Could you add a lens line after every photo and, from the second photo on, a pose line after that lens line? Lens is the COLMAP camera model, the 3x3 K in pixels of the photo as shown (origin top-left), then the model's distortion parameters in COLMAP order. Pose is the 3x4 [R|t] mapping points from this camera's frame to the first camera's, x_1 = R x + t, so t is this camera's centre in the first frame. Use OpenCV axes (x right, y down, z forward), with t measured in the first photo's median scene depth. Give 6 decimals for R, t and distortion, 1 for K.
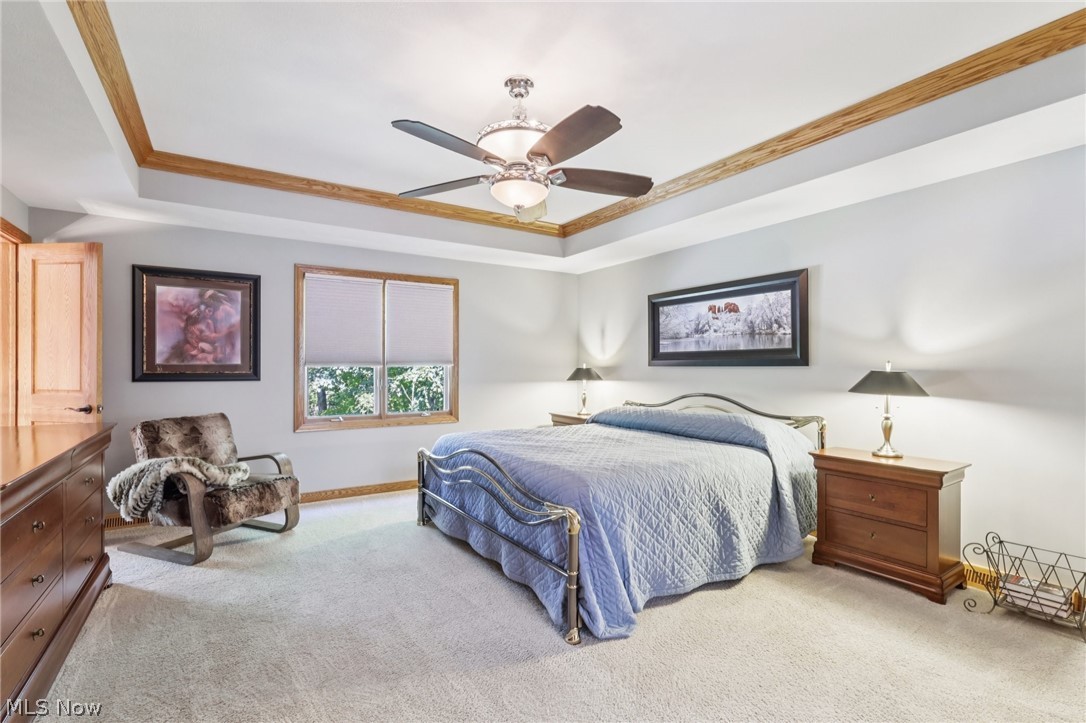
lens RADIAL K [[504.4, 0, 542.7], [0, 504.4, 364.5], [0, 0, 1]] dist [-0.000259, -0.000334]
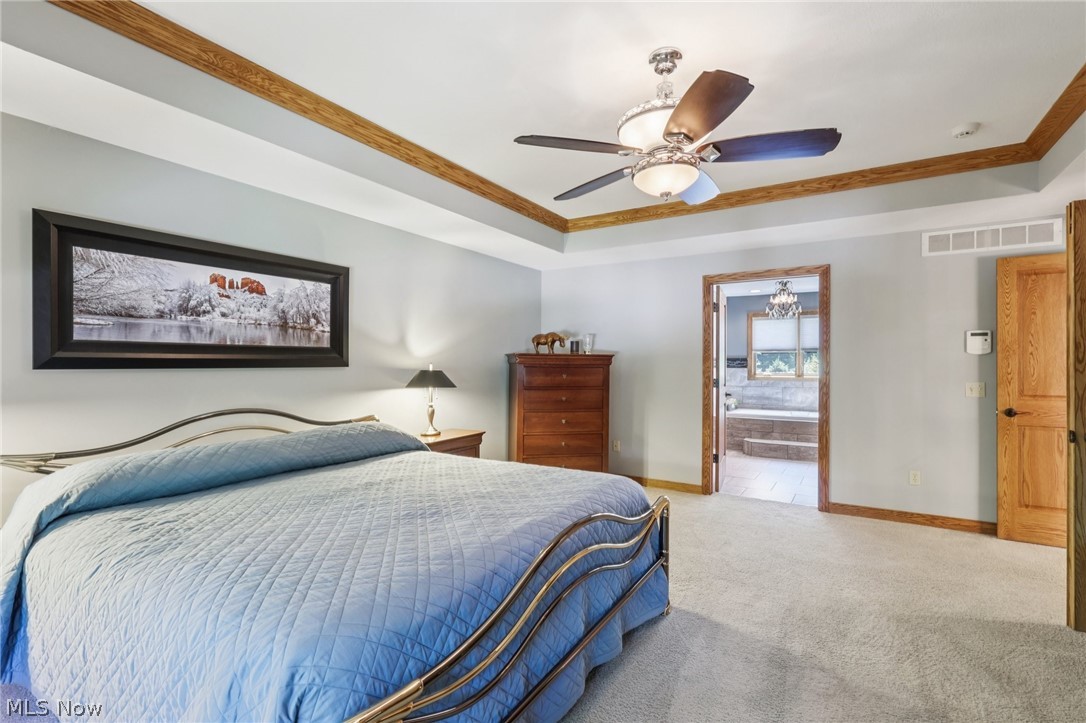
lens RADIAL K [[504.4, 0, 543.4], [0, 504.4, 359.2], [0, 0, 1]] dist [-0.000259, -0.000334]
pose [[-0.436826, 0.012204, 0.899463, -0.471089], [0.002153, 0.999919, -0.012522, 0.001080], [-0.899543, -0.003534, -0.436817, 0.979116]]
